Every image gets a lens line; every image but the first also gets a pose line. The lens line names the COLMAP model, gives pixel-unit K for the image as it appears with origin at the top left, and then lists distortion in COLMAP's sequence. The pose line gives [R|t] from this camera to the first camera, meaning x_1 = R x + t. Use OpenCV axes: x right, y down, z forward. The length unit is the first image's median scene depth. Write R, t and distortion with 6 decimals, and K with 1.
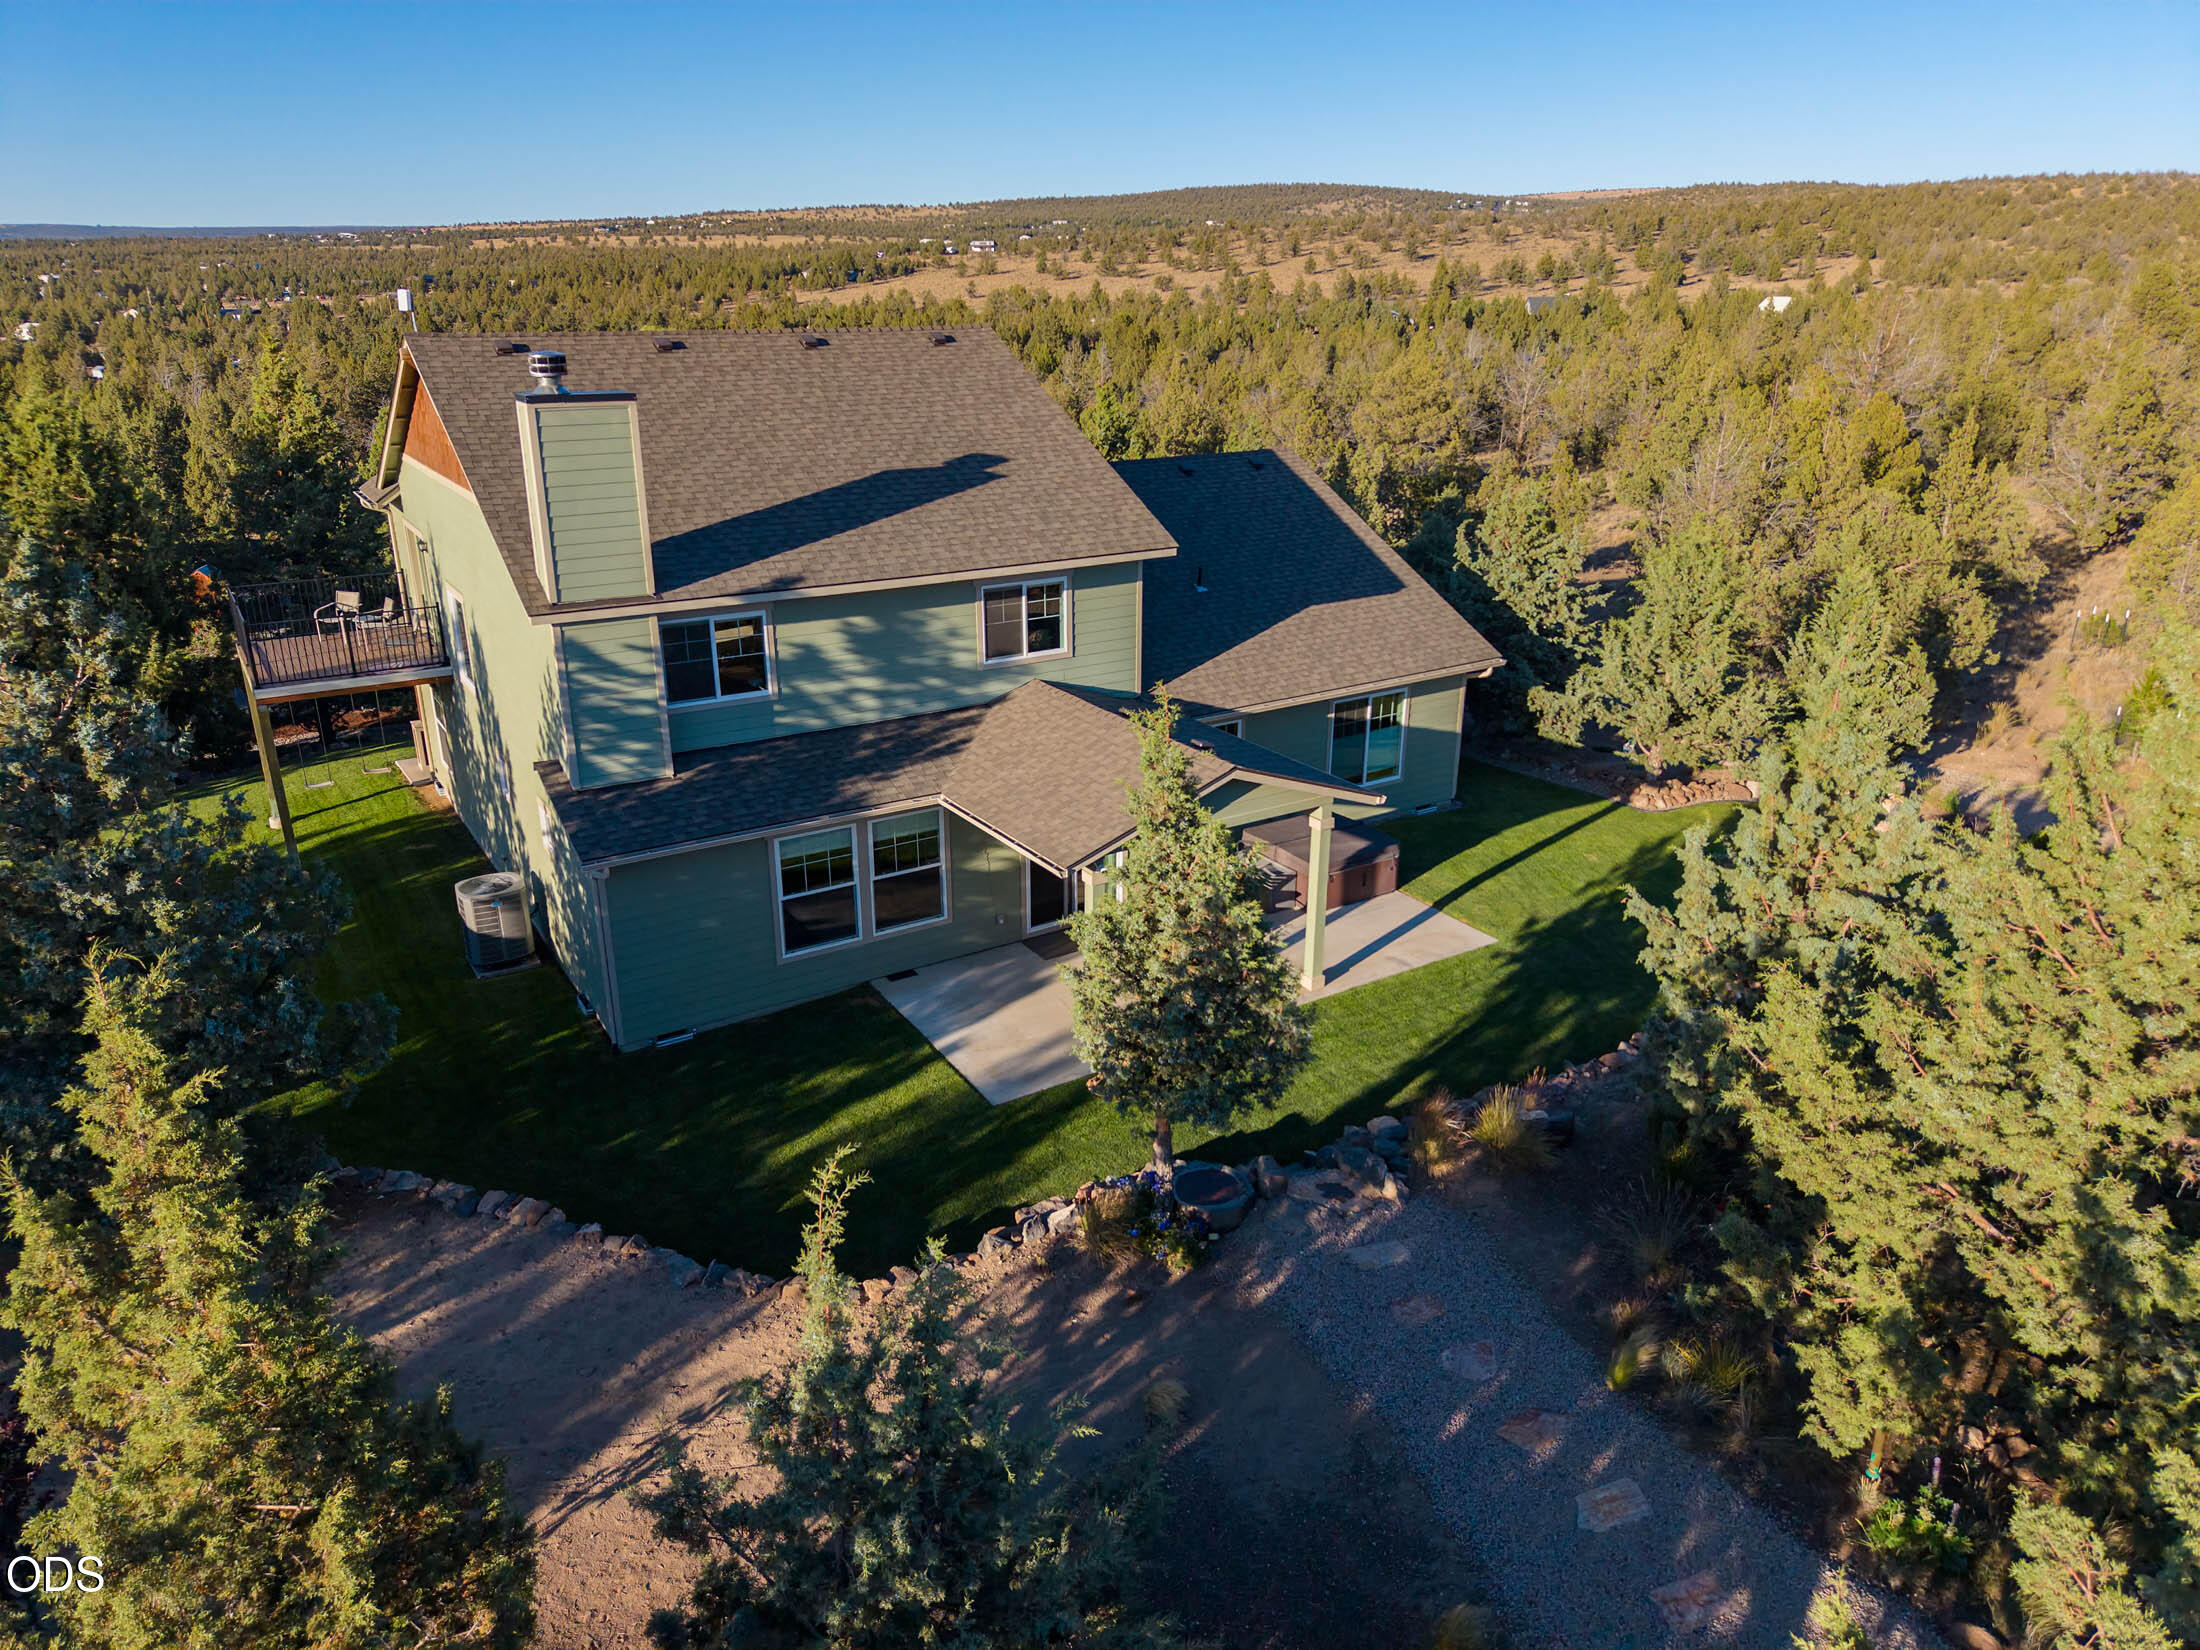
lens RADIAL K [[1480.1, 0, 1099.9], [0, 1480.1, 829.2], [0, 0, 1]] dist [0.020270, -0.016928]
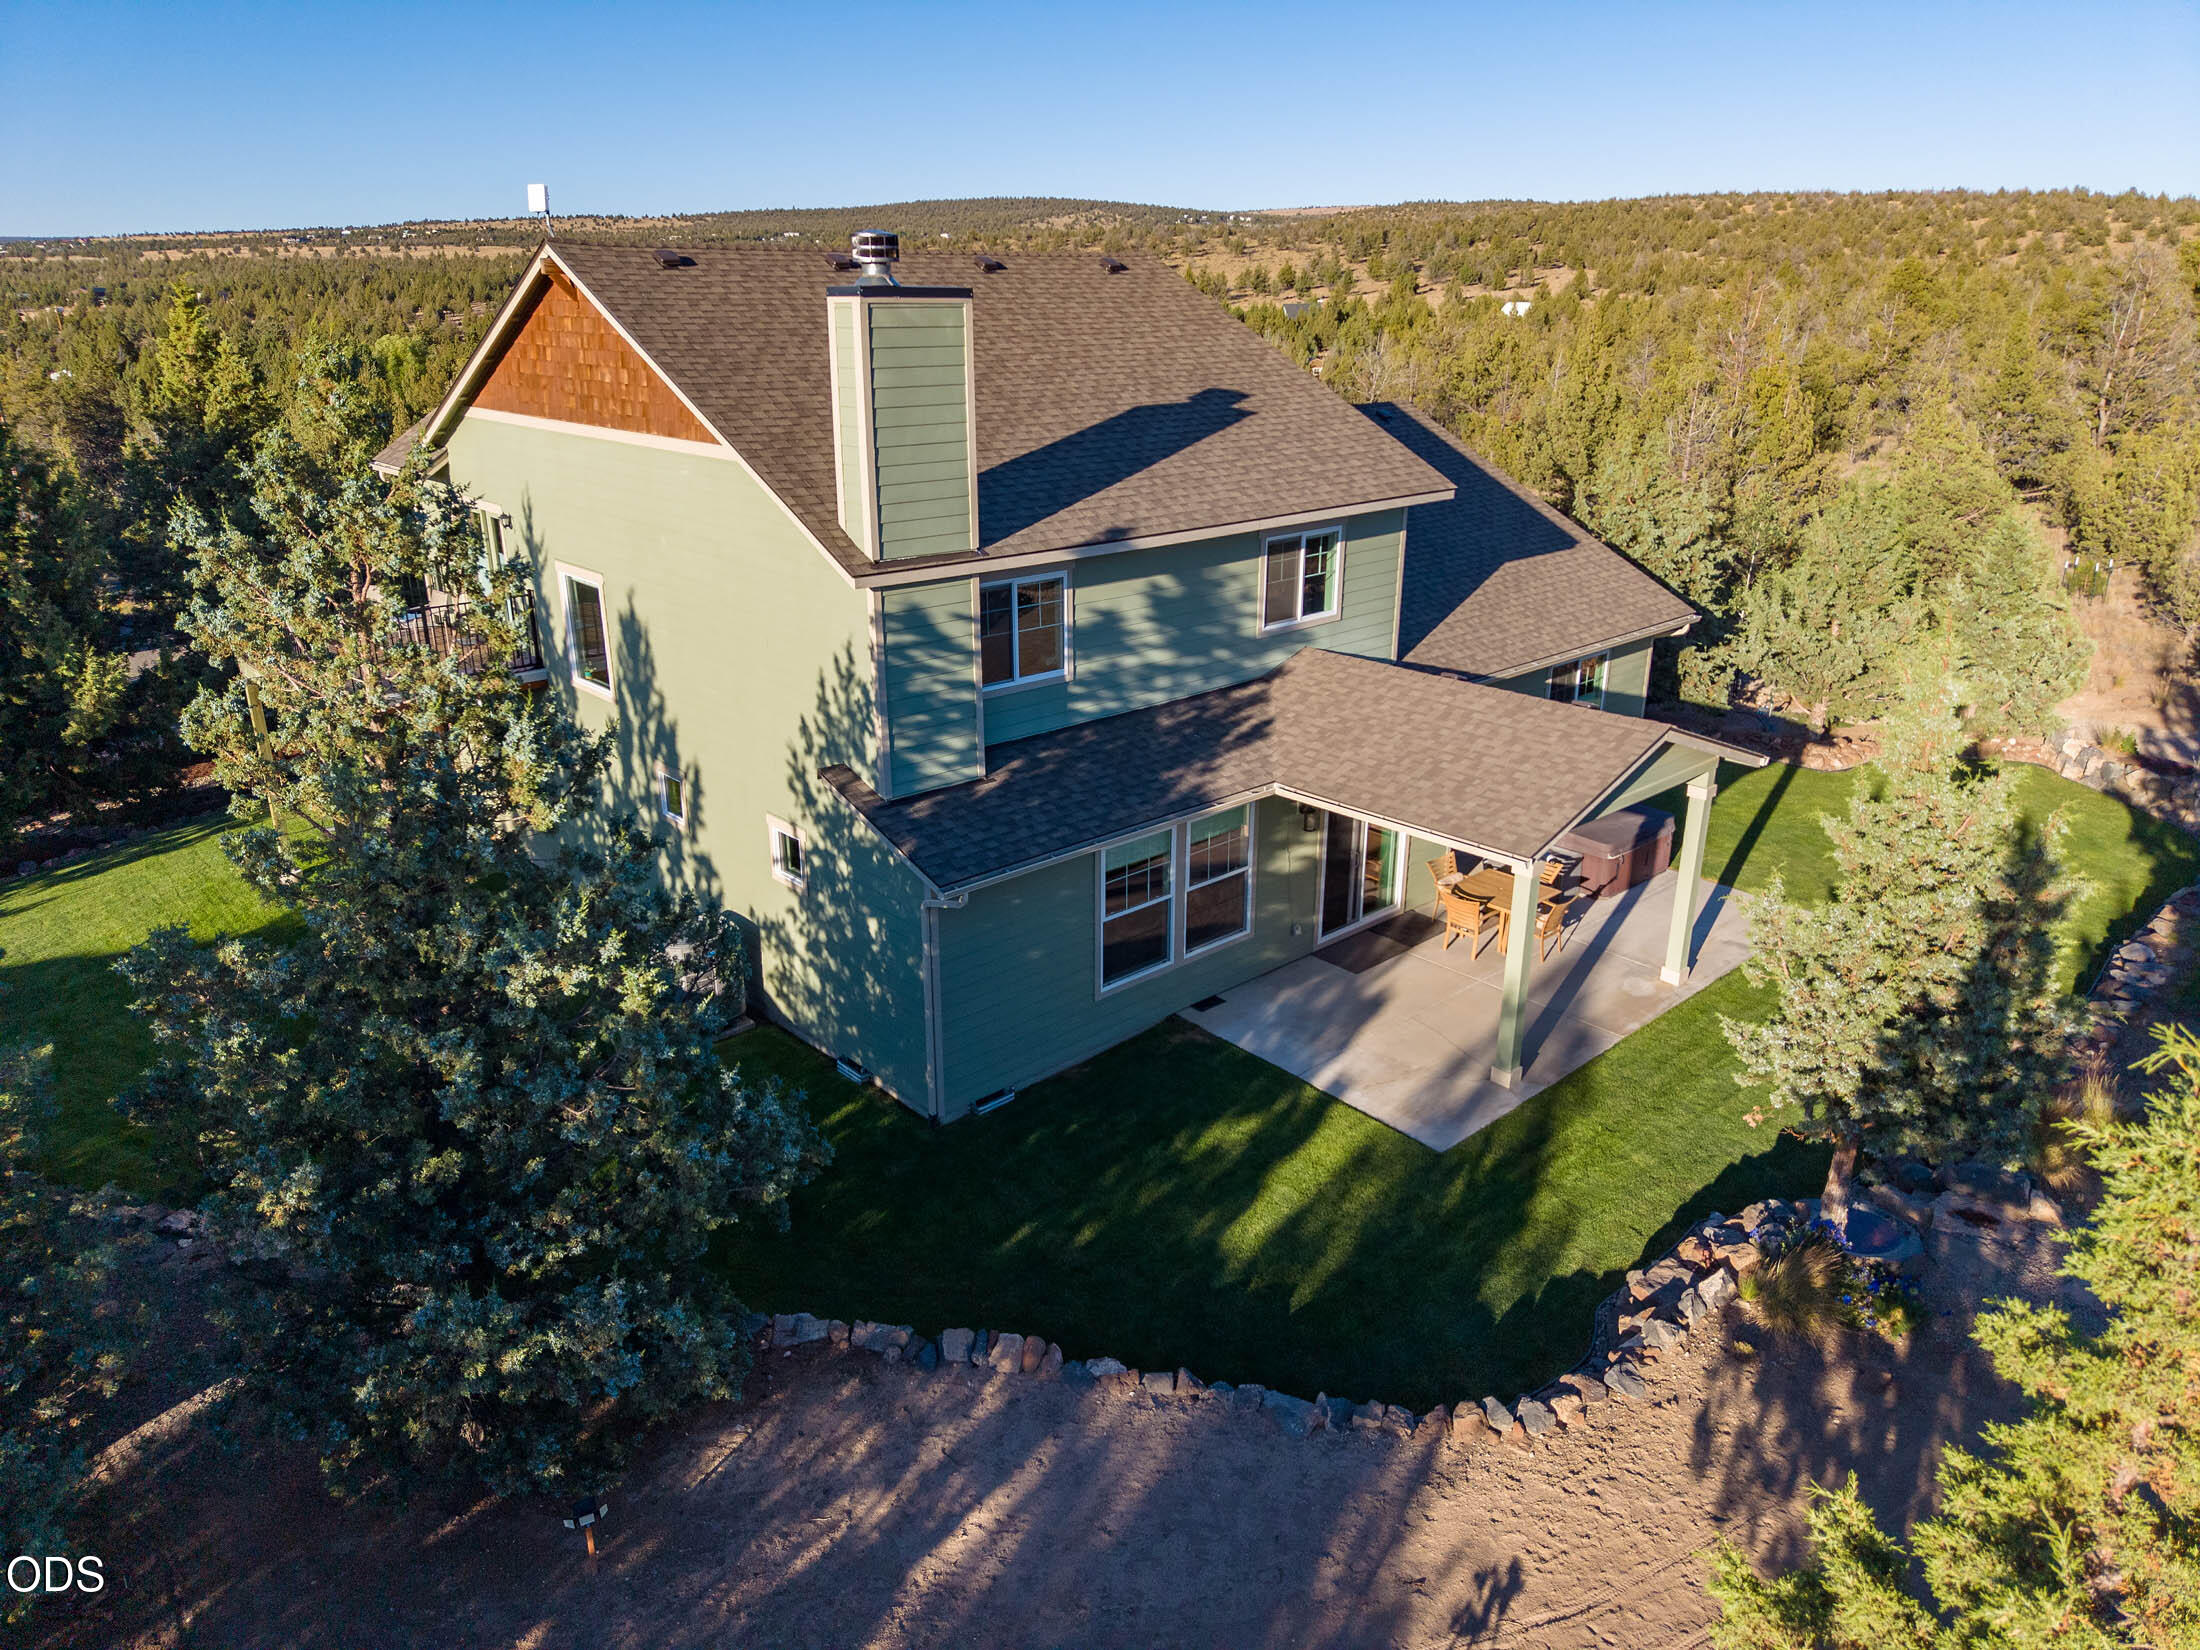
lens RADIAL K [[1480.1, 0, 1104.1], [0, 1480.1, 830.3], [0, 0, 1]] dist [0.020270, -0.016928]
pose [[0.985353, -0.060705, 0.159359, -0.296731], [0.061907, 0.998079, -0.002585, -0.000665], [-0.158896, 0.012413, 0.987217, 0.167065]]
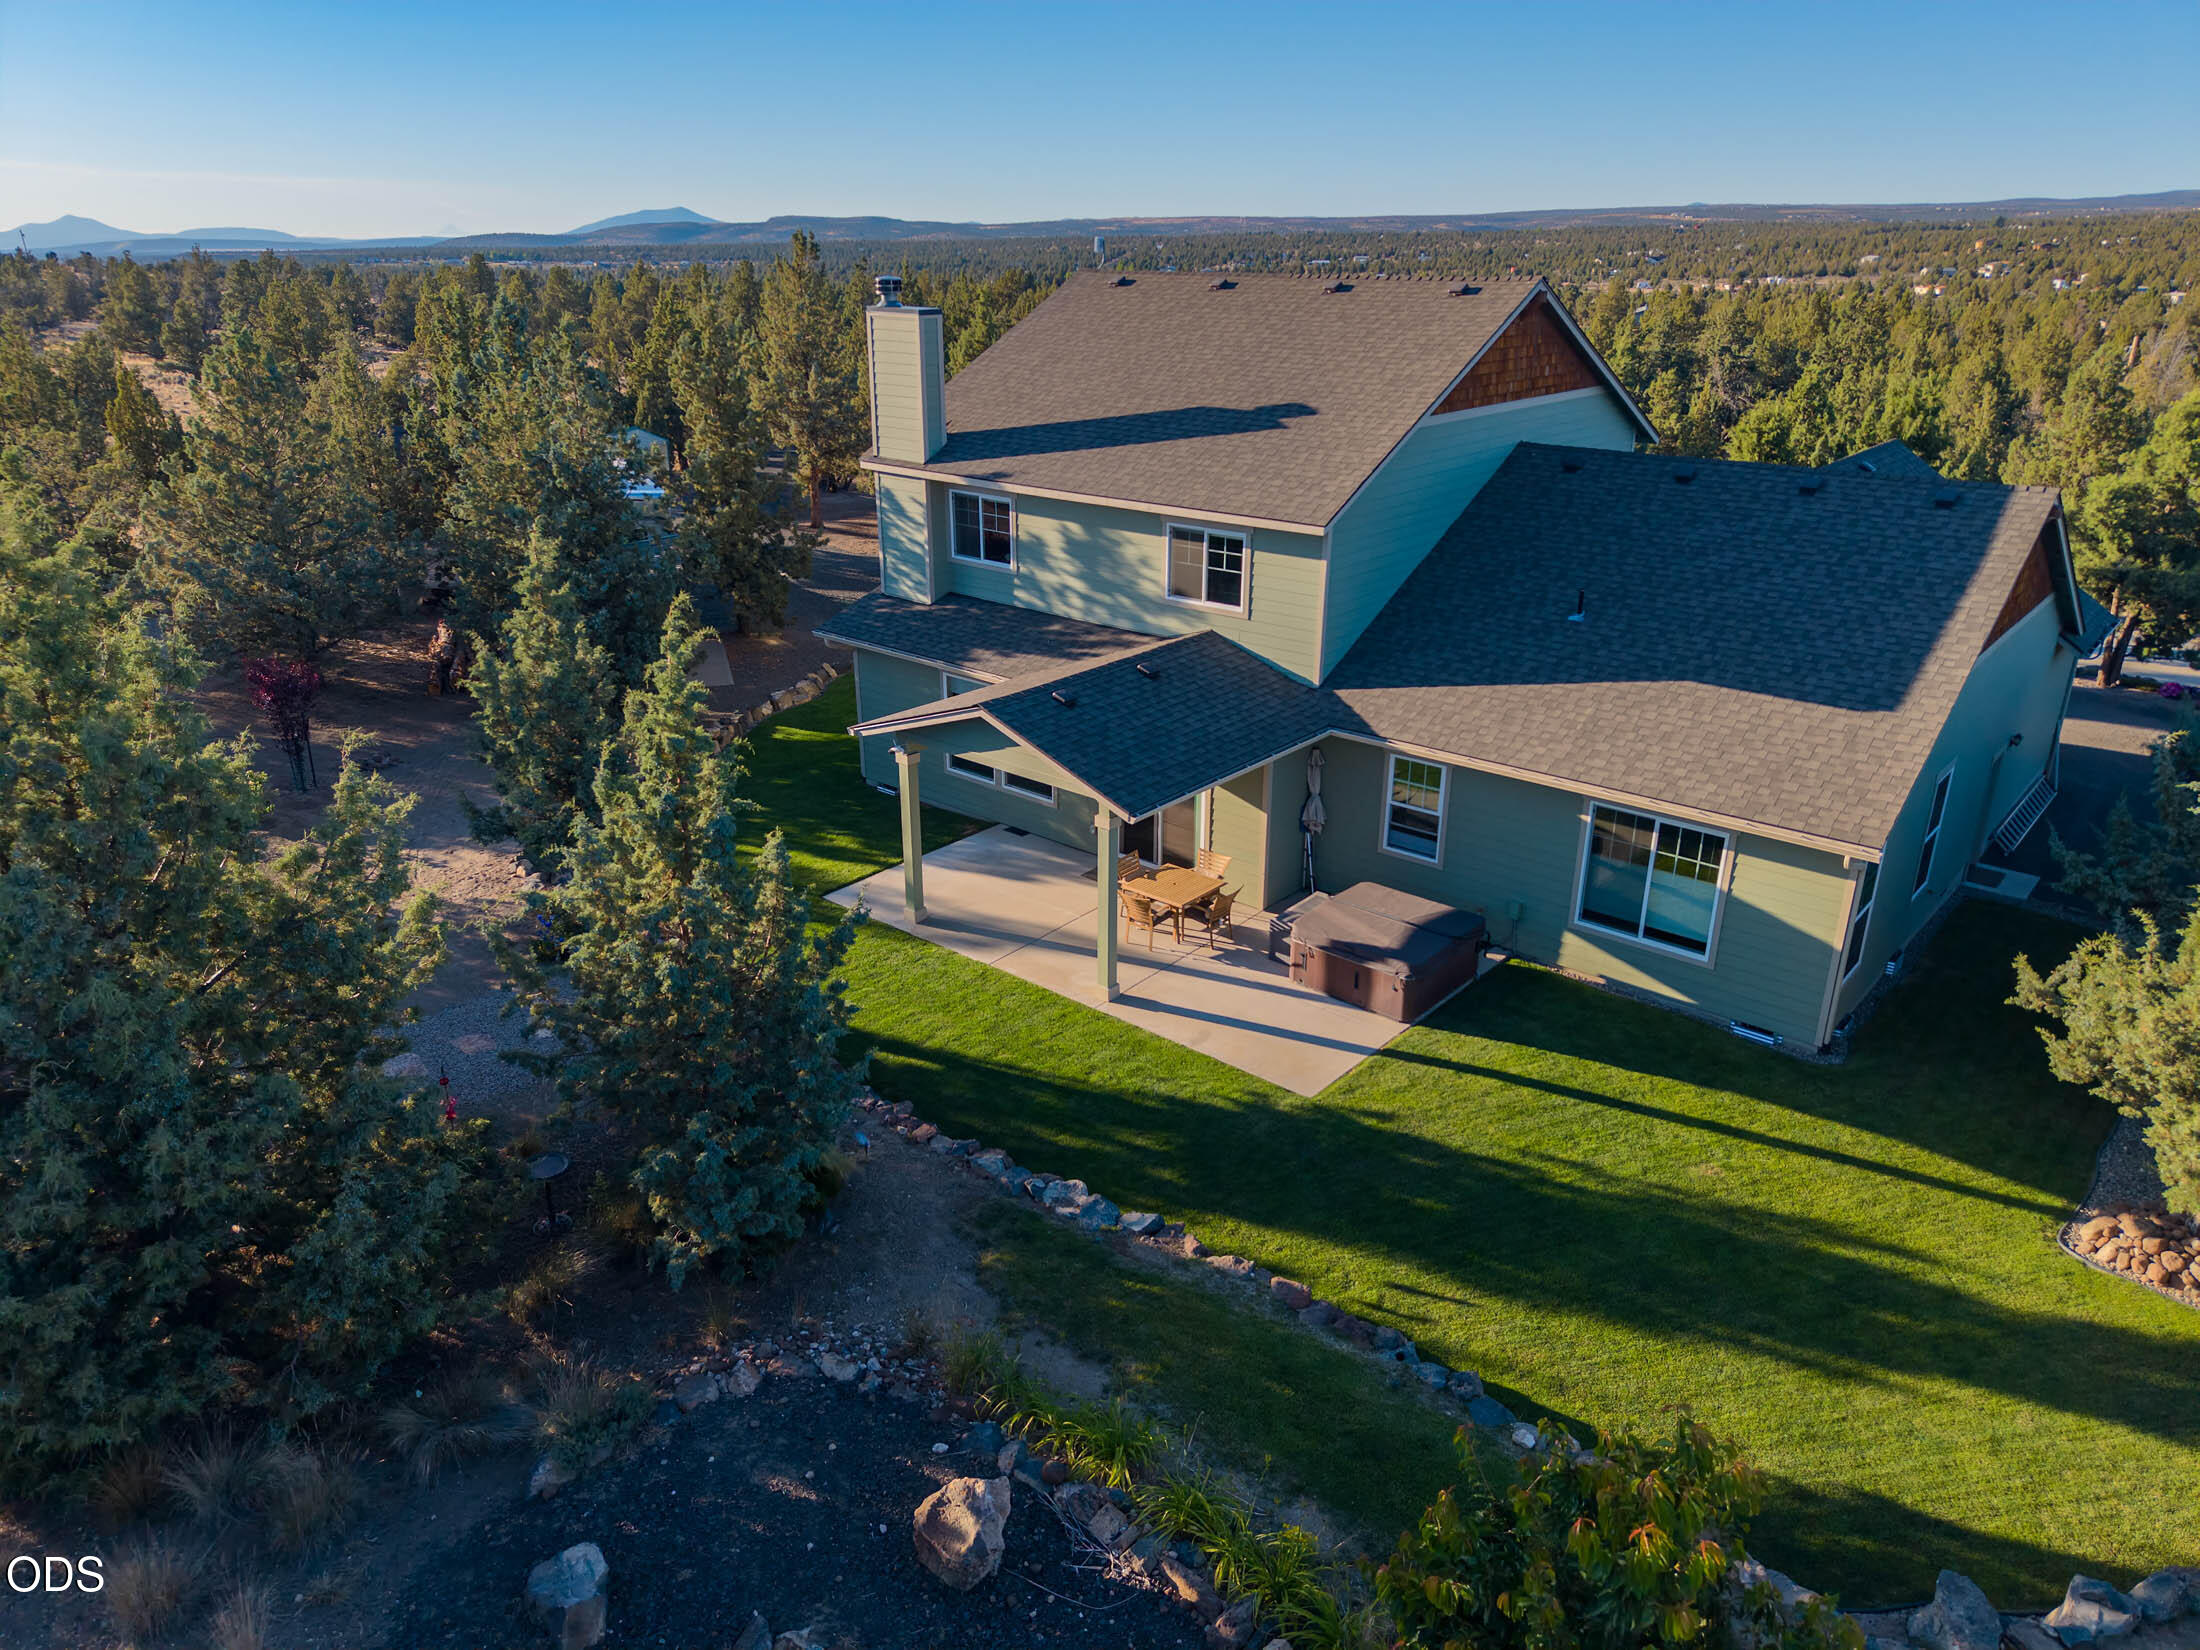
lens RADIAL K [[1480.1, 0, 1100.4], [0, 1480.1, 823.0], [0, 0, 1]] dist [0.020270, -0.016928]
pose [[0.284201, 0.350436, -0.892426, 0.847310], [-0.335782, 0.908237, 0.249712, -0.202046], [0.898042, 0.228692, 0.375792, 0.574791]]
